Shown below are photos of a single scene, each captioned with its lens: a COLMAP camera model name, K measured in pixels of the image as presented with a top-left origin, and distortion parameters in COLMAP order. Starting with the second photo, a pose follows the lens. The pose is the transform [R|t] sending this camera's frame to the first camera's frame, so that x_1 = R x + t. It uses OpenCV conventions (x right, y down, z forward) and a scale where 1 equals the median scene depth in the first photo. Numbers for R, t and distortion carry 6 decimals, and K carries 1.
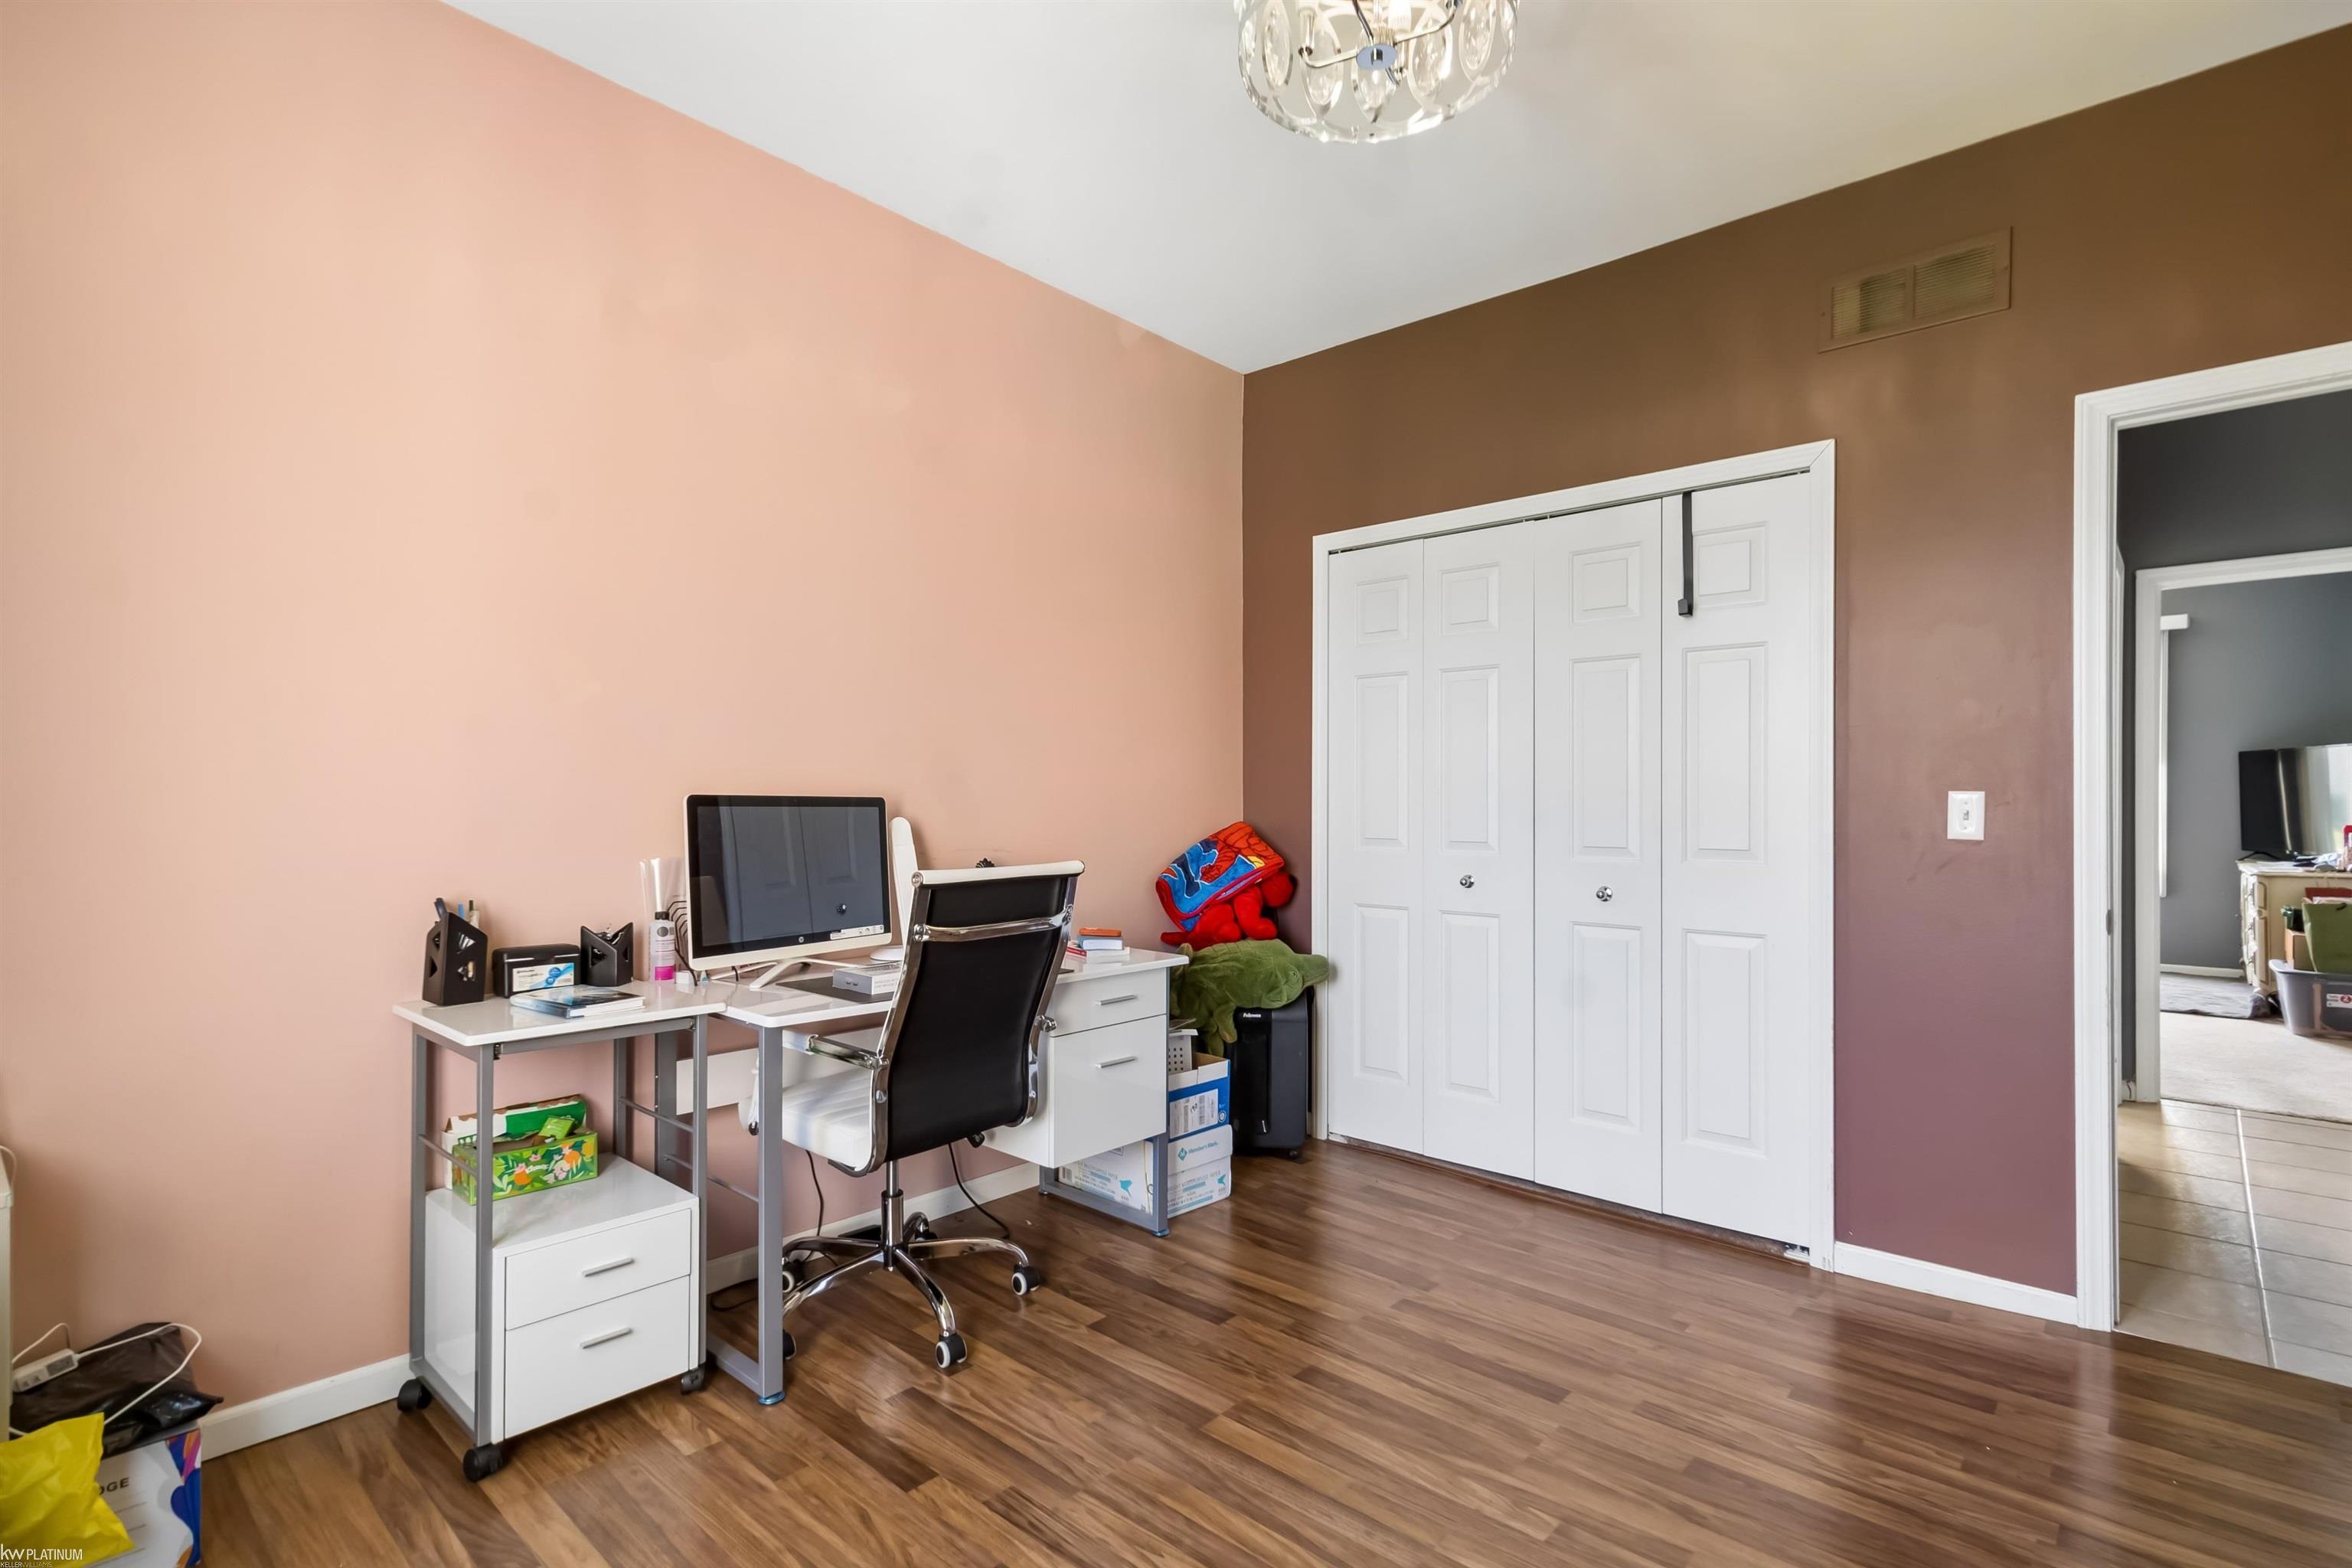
lens RADIAL K [[1120.2, 0, 1173.3], [0, 1120.2, 788.3], [0, 0, 1]] dist [0.000571, 0.000238]
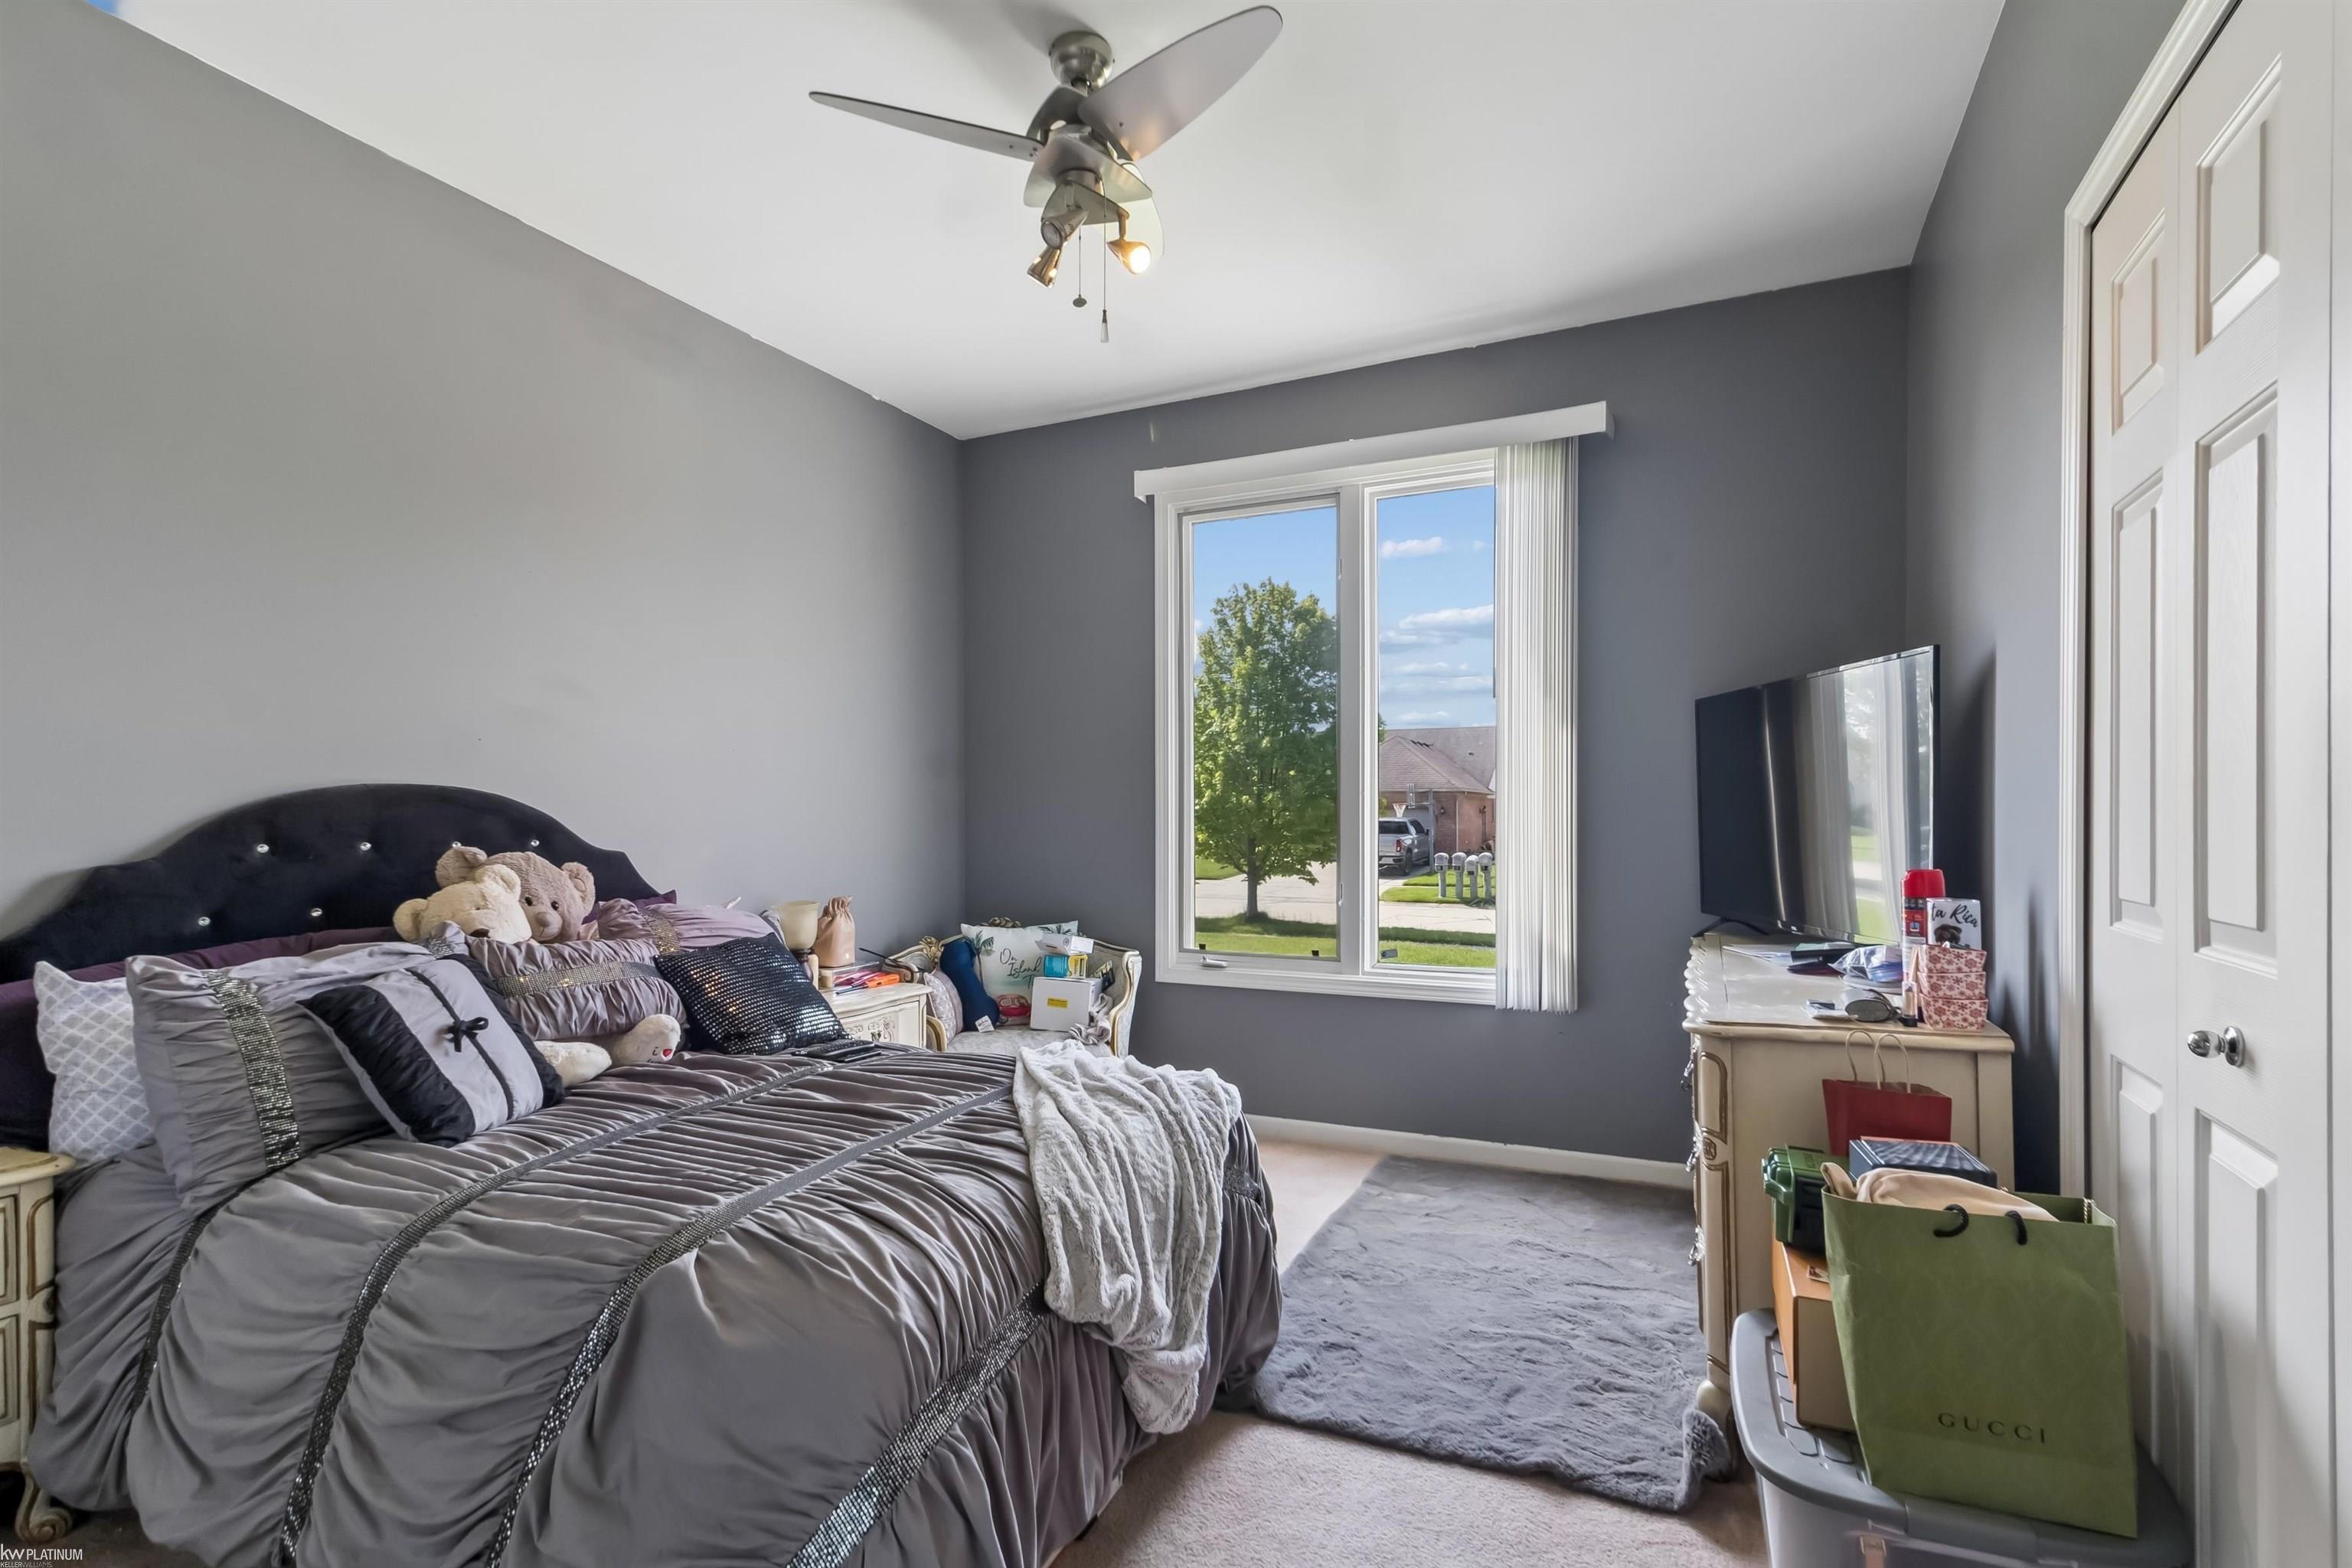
lens RADIAL K [[1120.2, 0, 1182.0], [0, 1120.2, 793.8], [0, 0, 1]] dist [0.000571, 0.000238]
pose [[0.958101, 0.000664, 0.286430, 0.639565], [-0.000538, 1.000000, -0.000518, 0.007137], [-0.286430, 0.000342, 0.958101, 0.642942]]
